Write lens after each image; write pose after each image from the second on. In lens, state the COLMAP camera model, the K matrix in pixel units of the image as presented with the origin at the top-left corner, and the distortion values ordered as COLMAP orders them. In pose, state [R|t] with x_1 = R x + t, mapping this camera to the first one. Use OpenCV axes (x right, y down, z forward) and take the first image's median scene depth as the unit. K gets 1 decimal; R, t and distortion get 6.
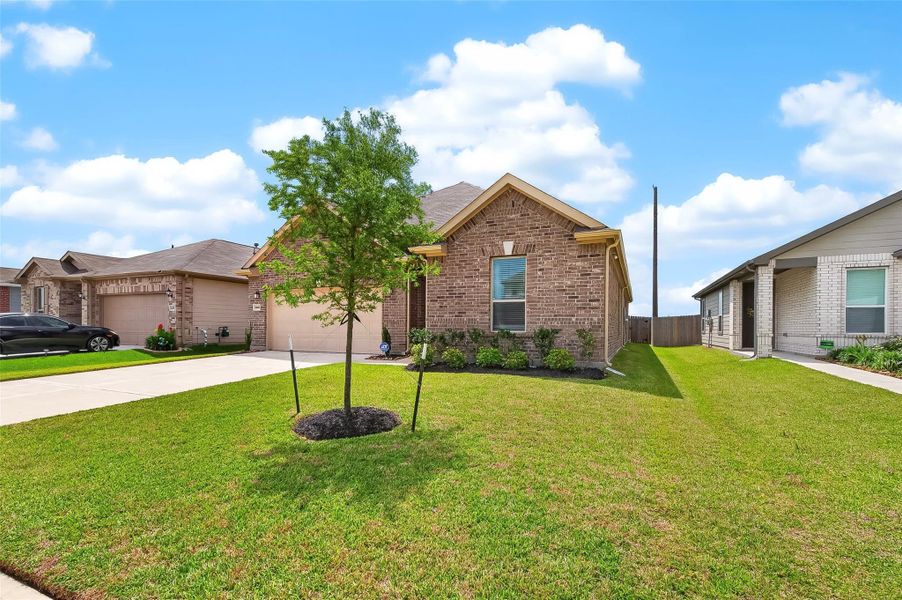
lens RADIAL K [[371.0, 0, 450.6], [0, 371.0, 330.6], [0, 0, 1]] dist [0.000351, 0.000033]
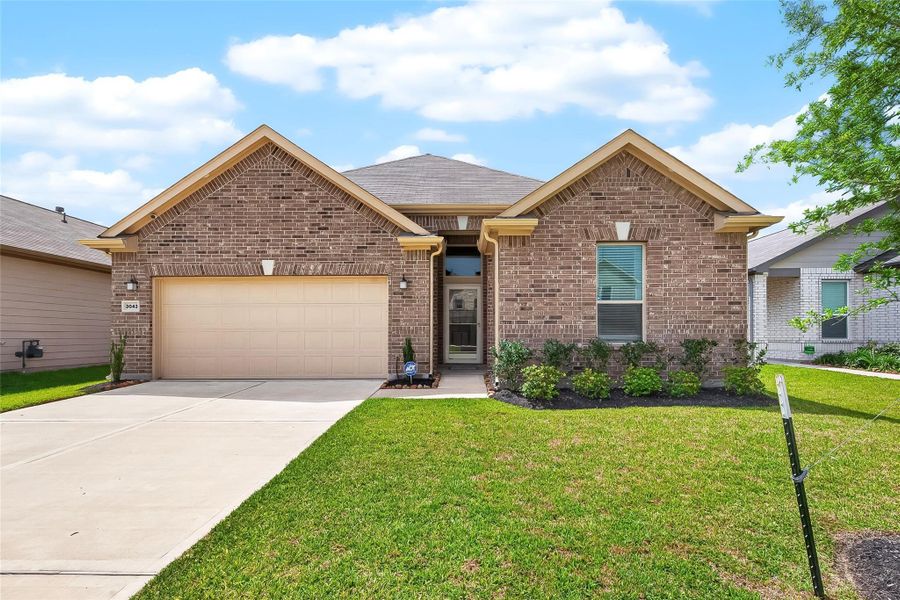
lens RADIAL K [[390.4, 0, 448.0], [0, 390.4, 331.4], [0, 0, 1]] dist [0.008092, -0.006285]
pose [[0.929906, -0.005316, 0.367758, -0.441704], [0.011765, 0.999814, -0.015297, -0.012929], [-0.367609, 0.018552, 0.929796, 0.388977]]
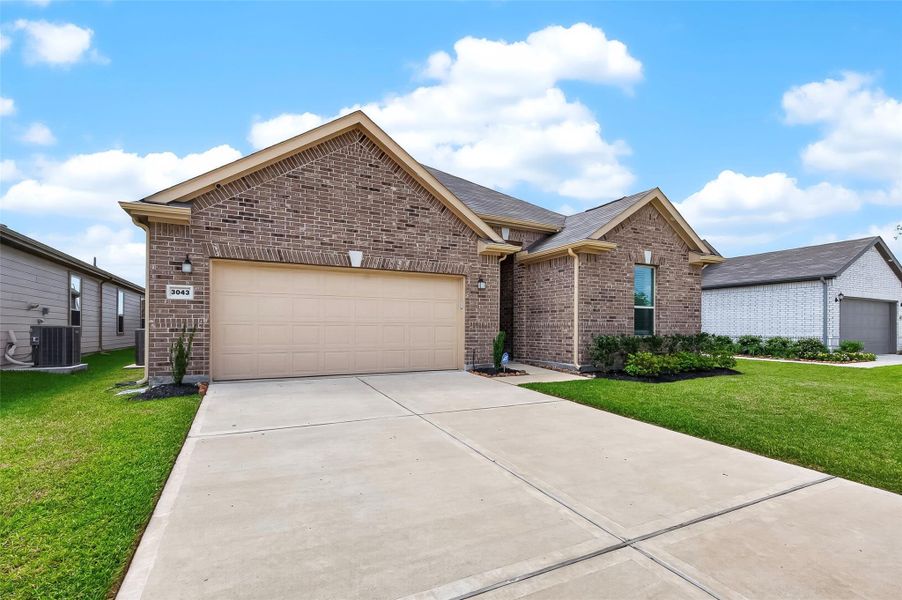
lens RADIAL K [[391.2, 0, 449.0], [0, 391.2, 331.5], [0, 0, 1]] dist [0.008092, -0.006285]
pose [[0.671442, -0.006016, 0.741033, -1.014948], [0.008993, 0.999960, -0.000031, -0.015936], [-0.741002, 0.006685, 0.671469, 0.645236]]
